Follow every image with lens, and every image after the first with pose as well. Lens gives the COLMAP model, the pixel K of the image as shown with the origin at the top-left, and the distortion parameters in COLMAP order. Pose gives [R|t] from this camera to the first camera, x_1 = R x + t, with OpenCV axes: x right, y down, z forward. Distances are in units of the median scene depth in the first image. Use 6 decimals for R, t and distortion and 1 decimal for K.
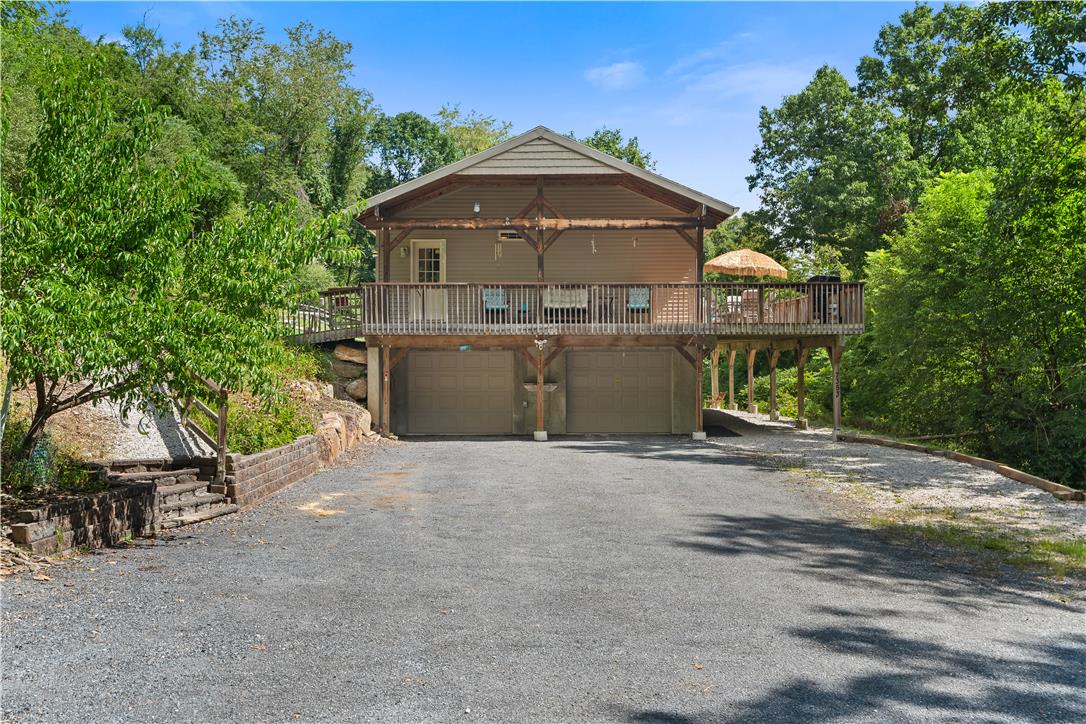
lens RADIAL K [[1071.5, 0, 543.4], [0, 1071.5, 366.9], [0, 0, 1]] dist [0.001995, 0.000000]
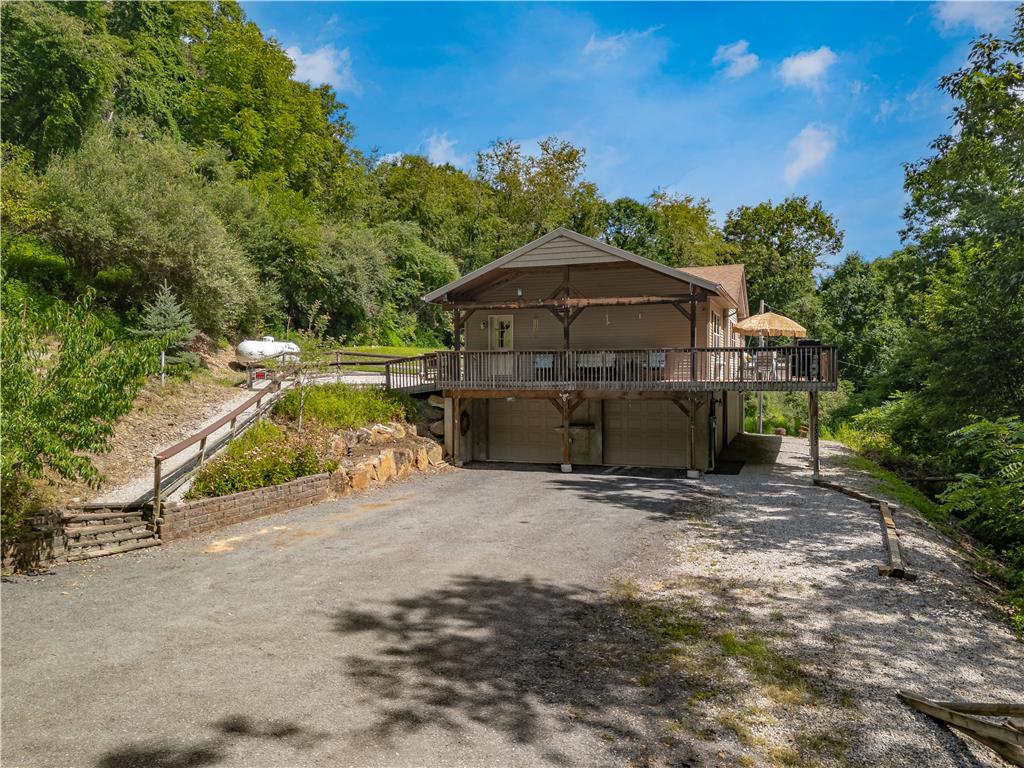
lens RADIAL K [[789.8, 0, 528.2], [0, 789.8, 383.4], [0, 0, 1]] dist [0.079453, -0.065798]
pose [[0.941499, 0.004451, -0.336987, 0.272998], [-0.001857, 0.999966, 0.008020, -0.044797], [0.337012, -0.006925, 0.941475, 0.095675]]
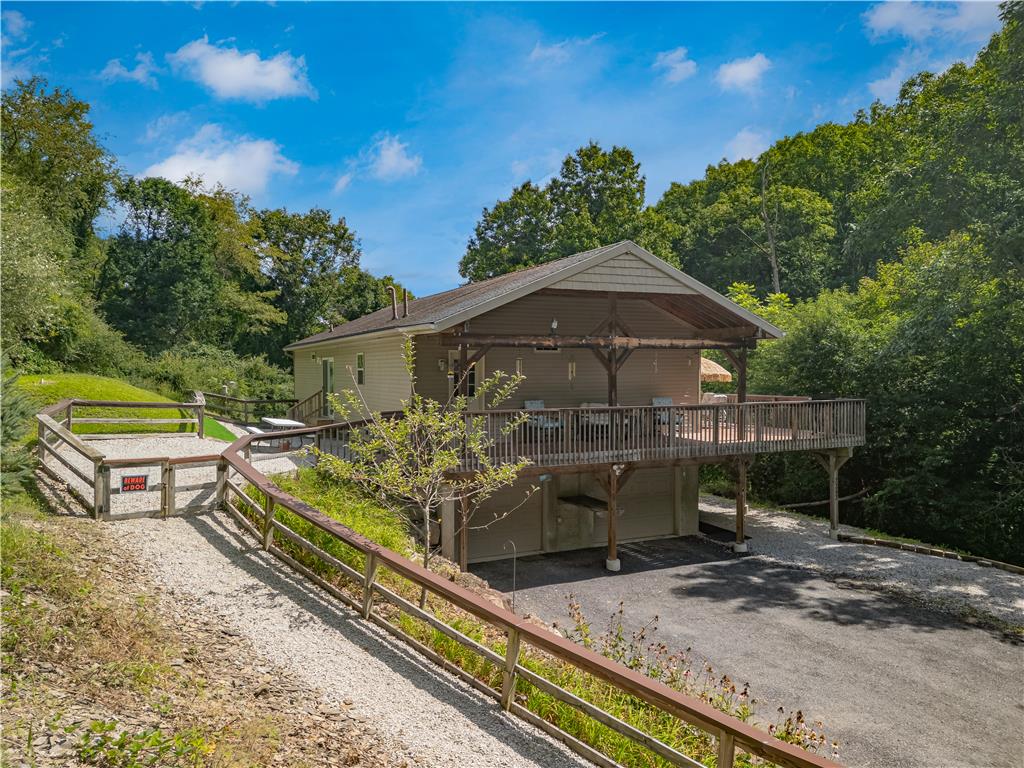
lens RADIAL K [[720.6, 0, 502.4], [0, 720.6, 374.6], [0, 0, 1]] dist [0.095868, -0.050723]
pose [[0.906368, -0.004828, 0.422461, -0.362959], [0.002594, 0.999979, 0.005864, -0.108684], [-0.422481, -0.004219, 0.906362, 0.460579]]
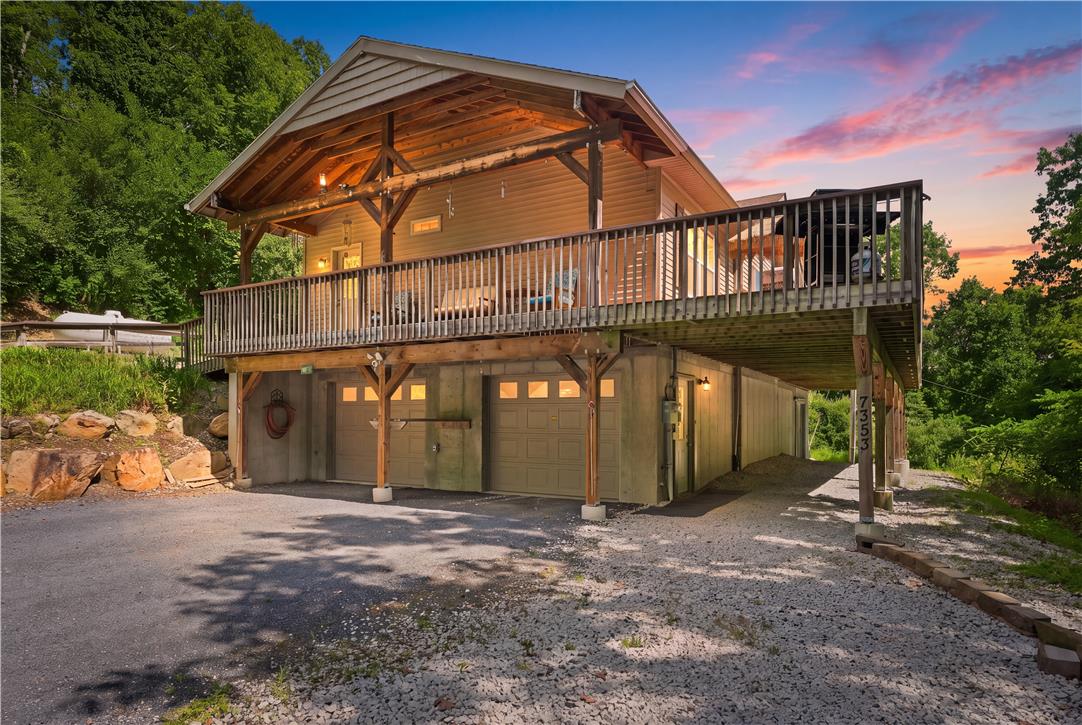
lens RADIAL K [[658.4, 0, 544.9], [0, 658.4, 414.0], [0, 0, 1]] dist [-0.002055, 0.001312]
pose [[0.860798, 0.000146, -0.508947, 0.300959], [-0.011505, 0.999750, -0.019172, 0.019782], [0.508817, 0.022359, 0.860585, 0.691311]]
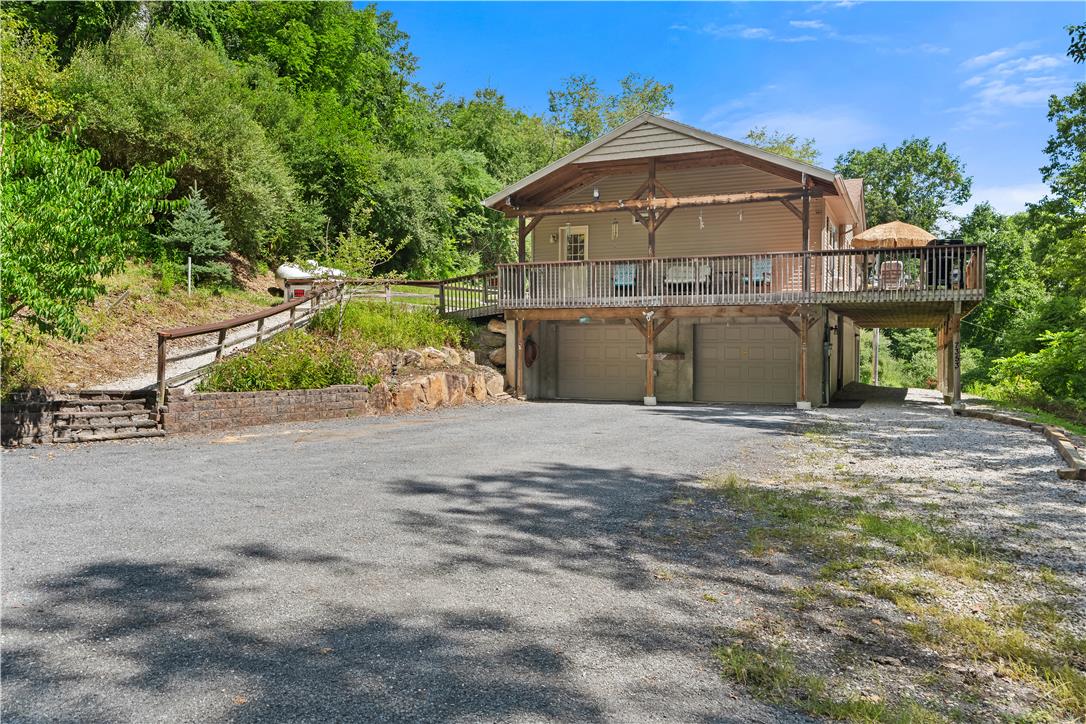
lens RADIAL K [[870.0, 0, 541.7], [0, 870.0, 366.7], [0, 0, 1]] dist [-0.004777, 0.026745]
pose [[0.913509, 0.011608, -0.406652, 0.253209], [-0.010465, 0.999933, 0.005036, 0.026577], [0.406684, -0.000345, 0.913569, 0.158513]]
